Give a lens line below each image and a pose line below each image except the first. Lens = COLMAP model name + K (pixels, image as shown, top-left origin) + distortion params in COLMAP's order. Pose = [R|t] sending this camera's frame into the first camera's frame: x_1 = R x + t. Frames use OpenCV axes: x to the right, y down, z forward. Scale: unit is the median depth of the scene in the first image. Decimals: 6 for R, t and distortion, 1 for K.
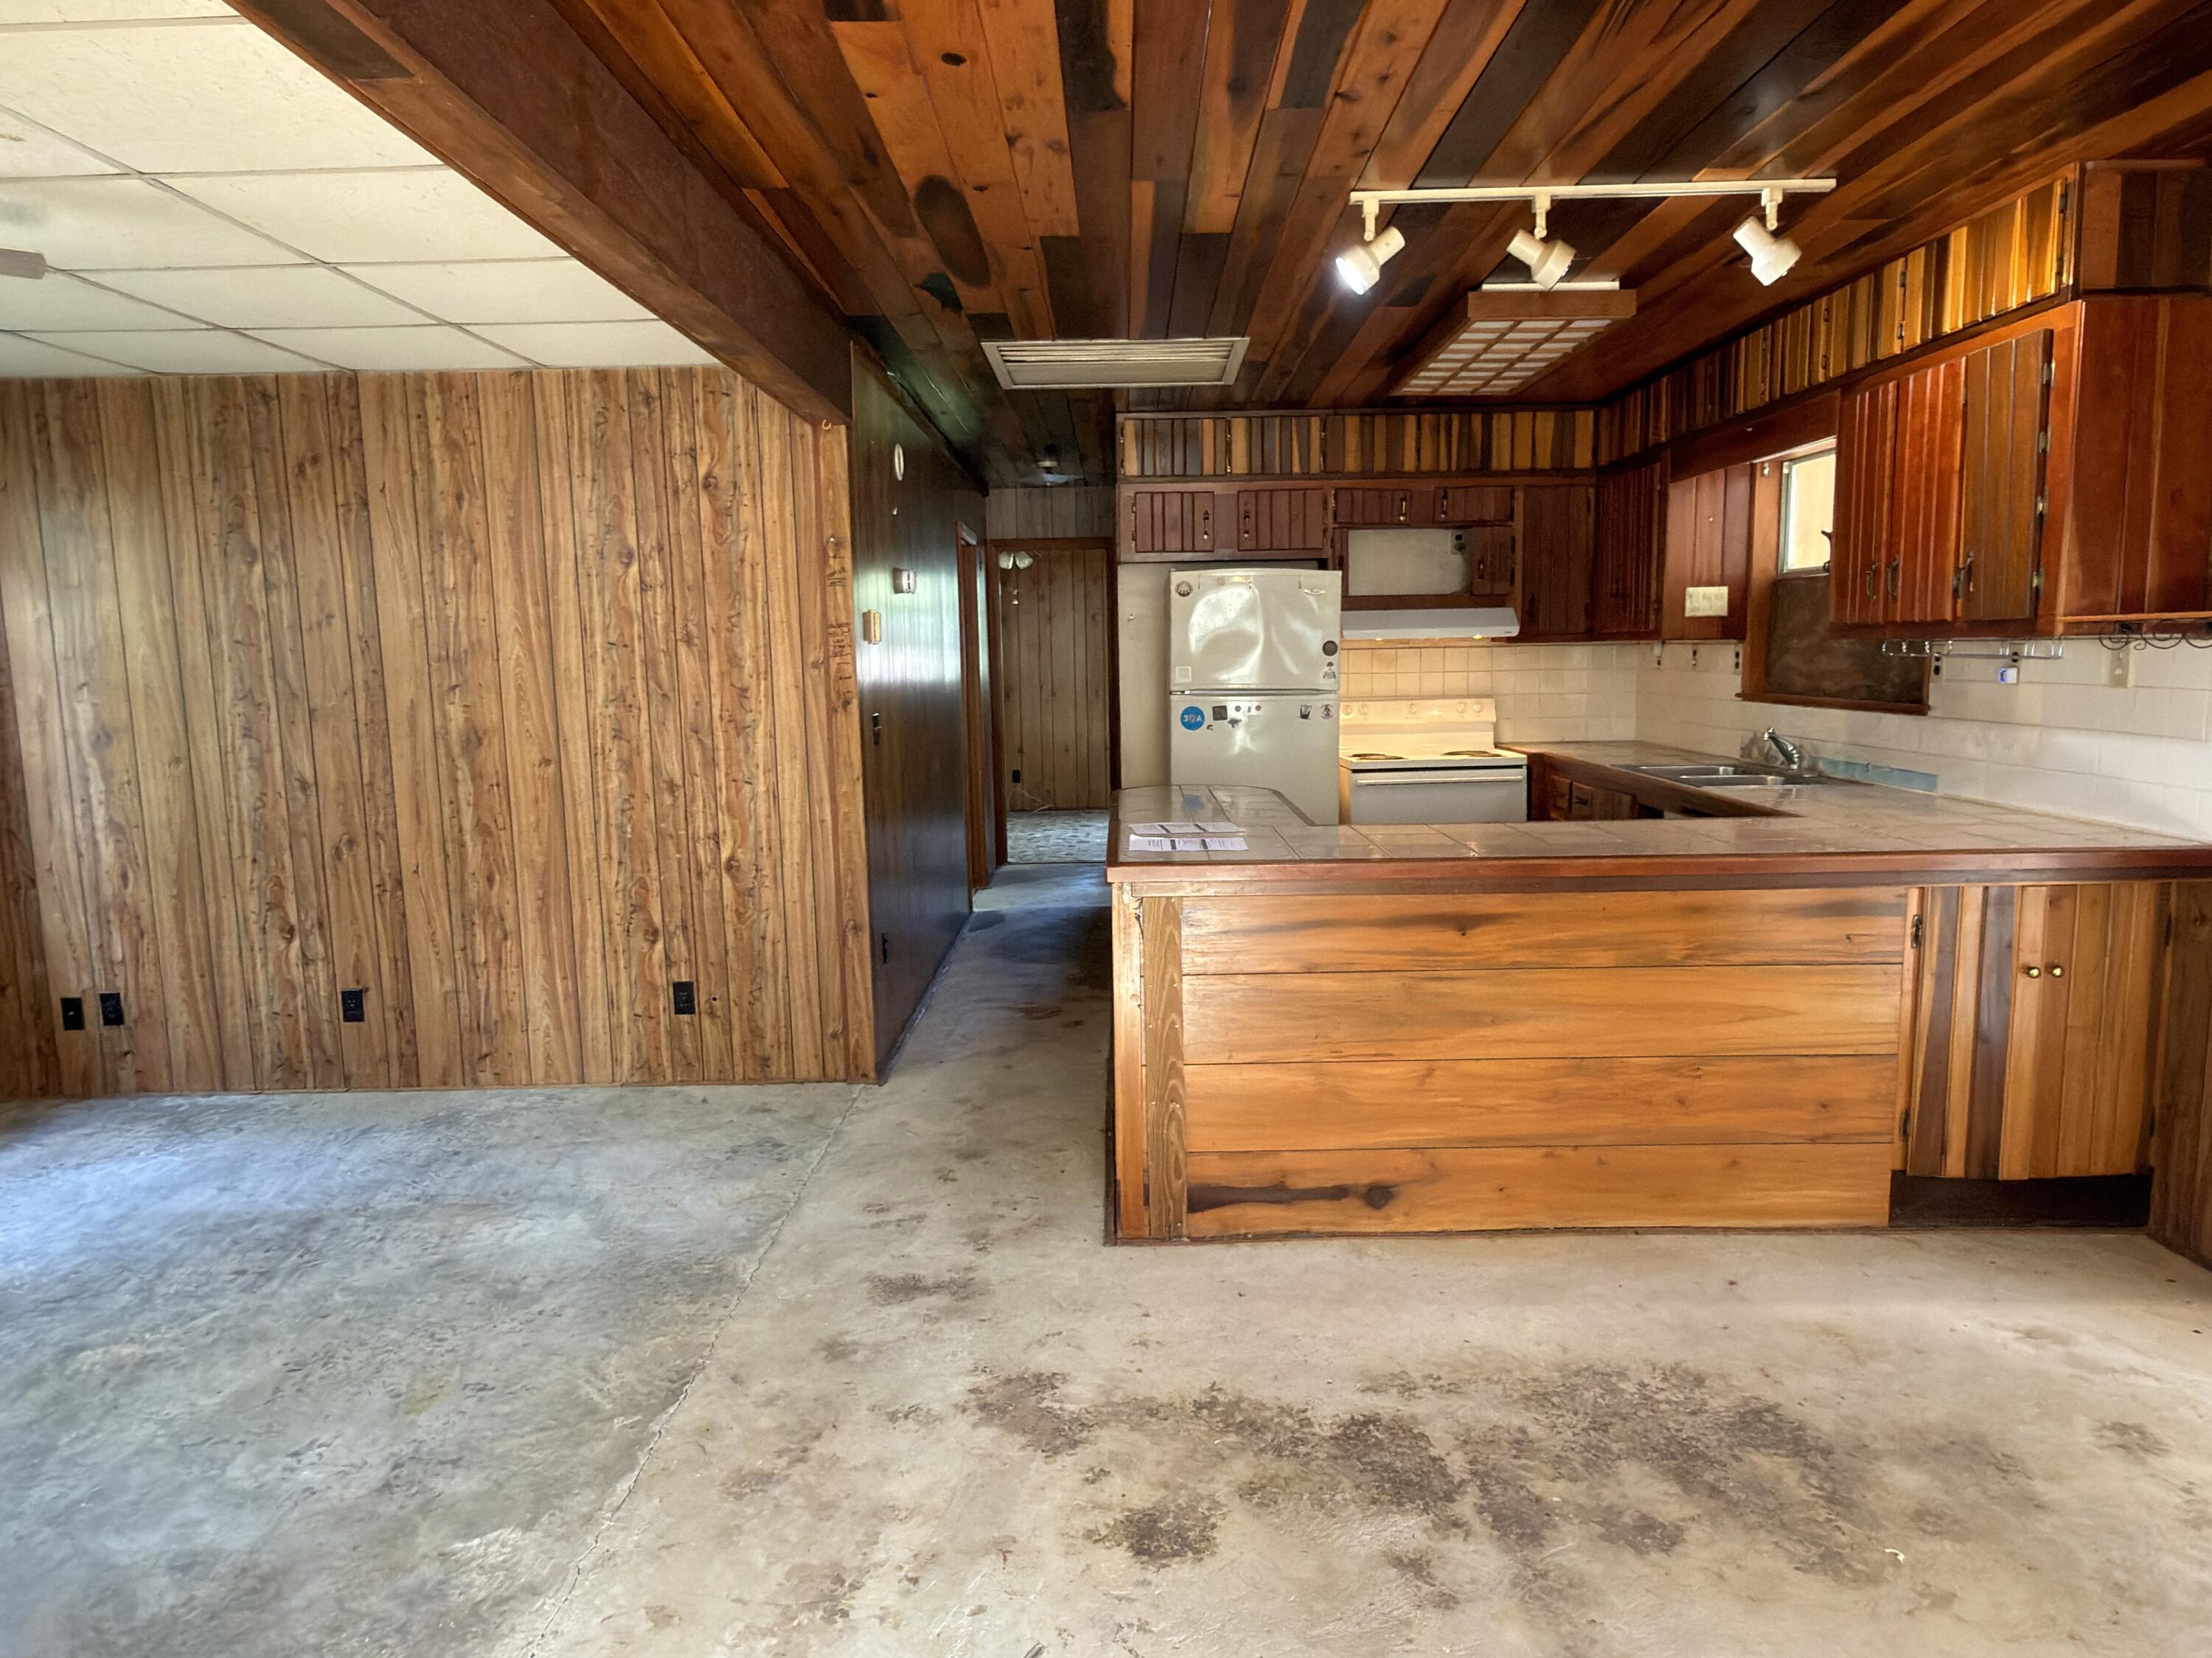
lens RADIAL K [[1397.1, 0, 1106.0], [0, 1397.1, 829.0], [0, 0, 1]] dist [-0.003450, 0.003436]
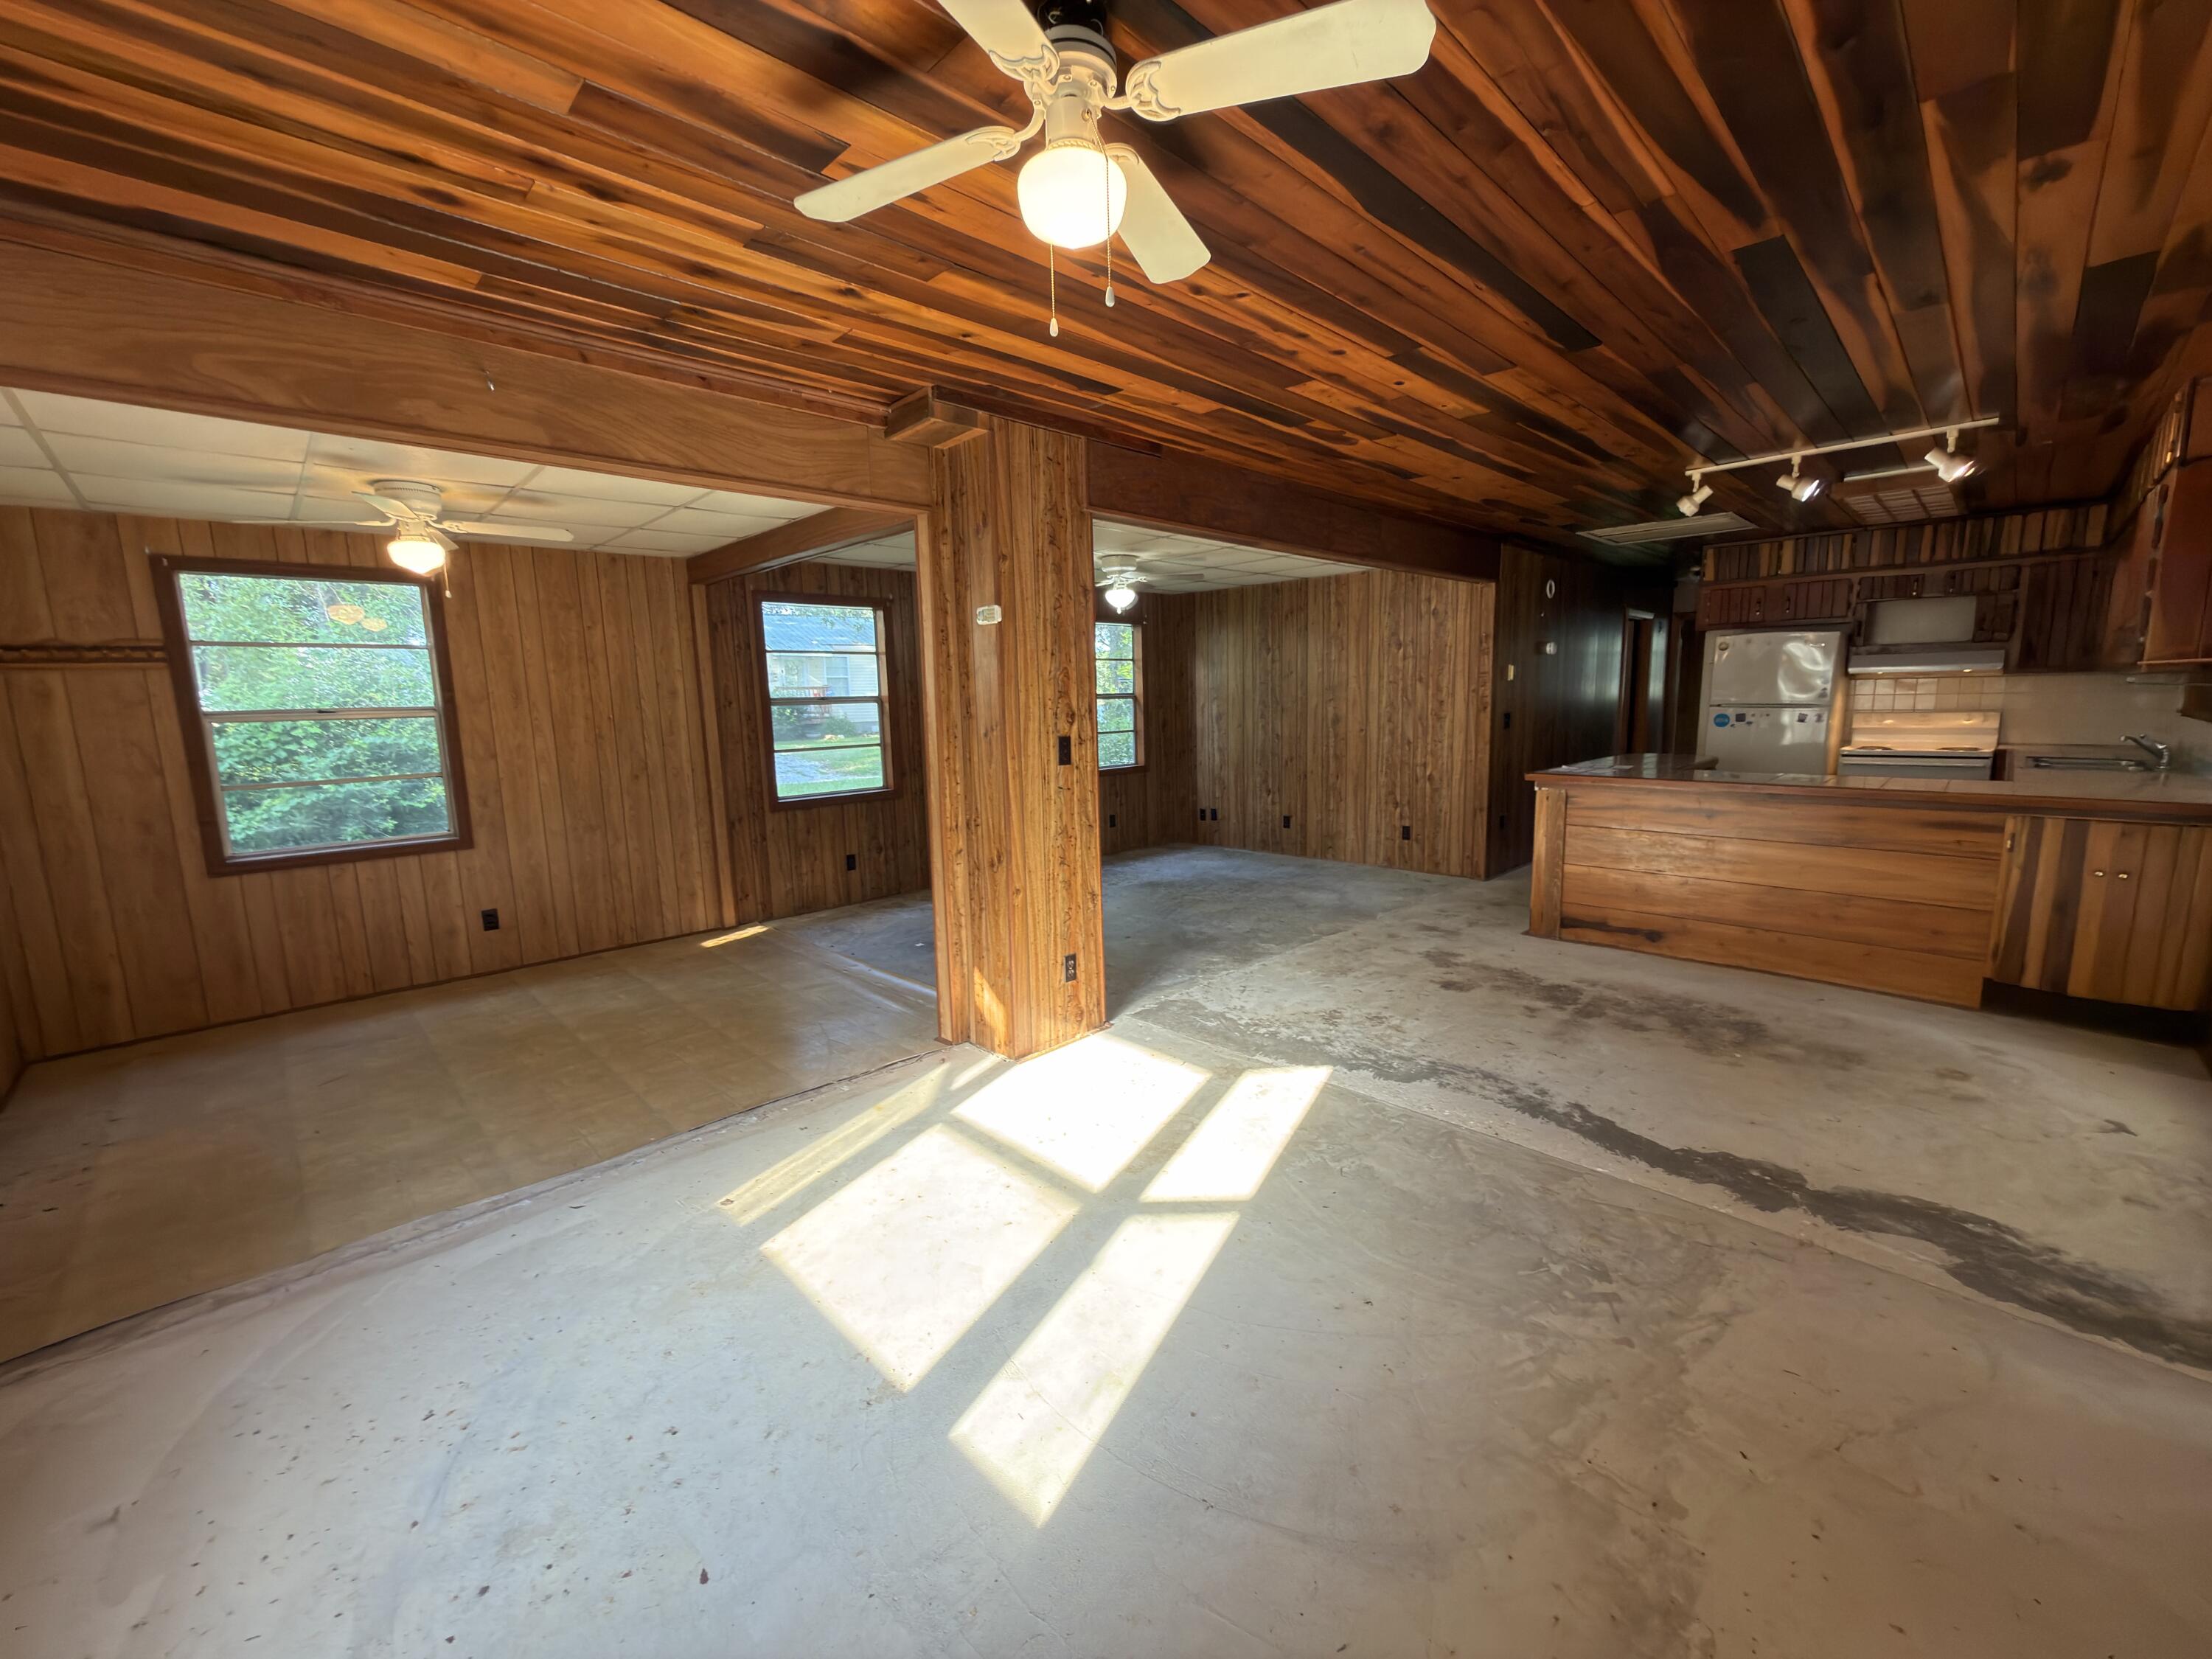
lens RADIAL K [[884.1, 0, 1106.0], [0, 884.1, 829.5], [0, 0, 1]] dist [-0.000436, 0.000034]
pose [[0.704901, 0.108430, -0.700969, 0.397804], [-0.078866, 0.994100, 0.074464, 0.045675], [0.704908, 0.002793, 0.709294, -0.427812]]
